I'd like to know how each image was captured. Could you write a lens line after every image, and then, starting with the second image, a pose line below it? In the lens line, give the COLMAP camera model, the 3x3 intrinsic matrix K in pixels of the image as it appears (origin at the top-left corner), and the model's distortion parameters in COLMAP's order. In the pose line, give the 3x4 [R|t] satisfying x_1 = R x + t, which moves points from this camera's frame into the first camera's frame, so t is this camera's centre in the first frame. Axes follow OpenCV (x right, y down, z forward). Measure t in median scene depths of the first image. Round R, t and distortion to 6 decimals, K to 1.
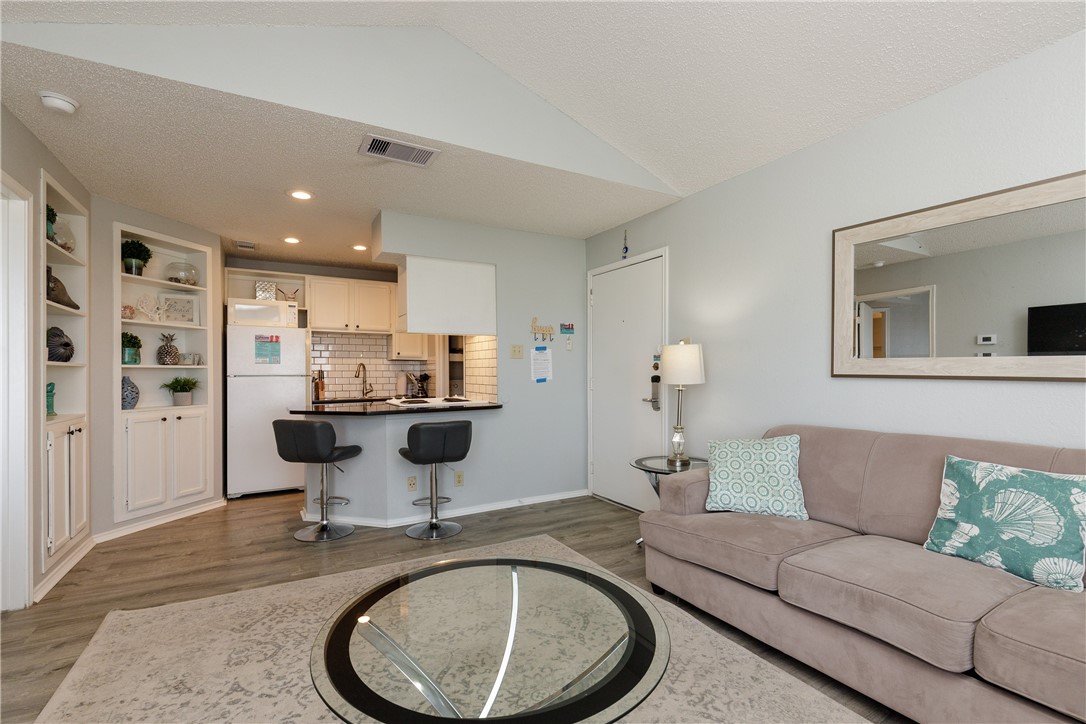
lens RADIAL K [[492.7, 0, 532.2], [0, 492.7, 371.6], [0, 0, 1]] dist [0.002975, 0.000233]
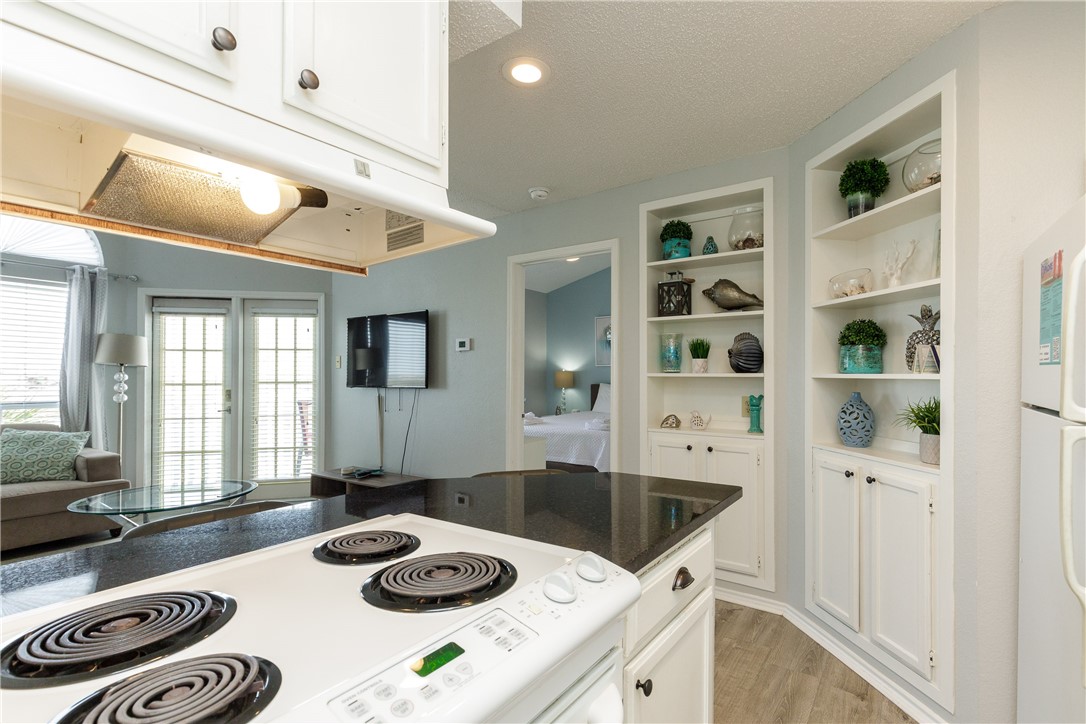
lens RADIAL K [[492.7, 0, 532.2], [0, 492.7, 371.6], [0, 0, 1]] dist [0.002975, 0.000233]
pose [[-0.925449, 0.000289, -0.378871, -0.206108], [0.001167, 0.999997, -0.002088, -0.014424], [0.378870, -0.002375, -0.925447, 1.282581]]
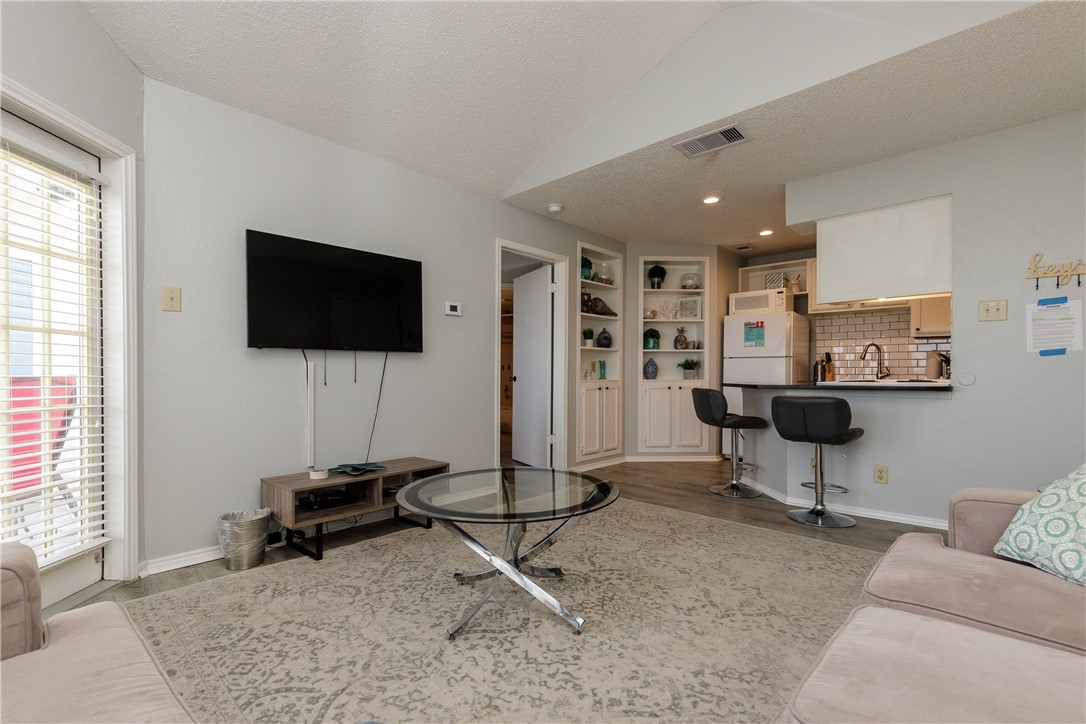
lens RADIAL K [[492.7, 0, 532.2], [0, 492.7, 371.6], [0, 0, 1]] dist [0.002975, 0.000233]
pose [[0.295507, 0.002036, -0.955338, 0.450244], [0.000106, 0.999998, 0.002164, 0.043950], [0.955341, -0.000740, 0.295506, 0.197638]]
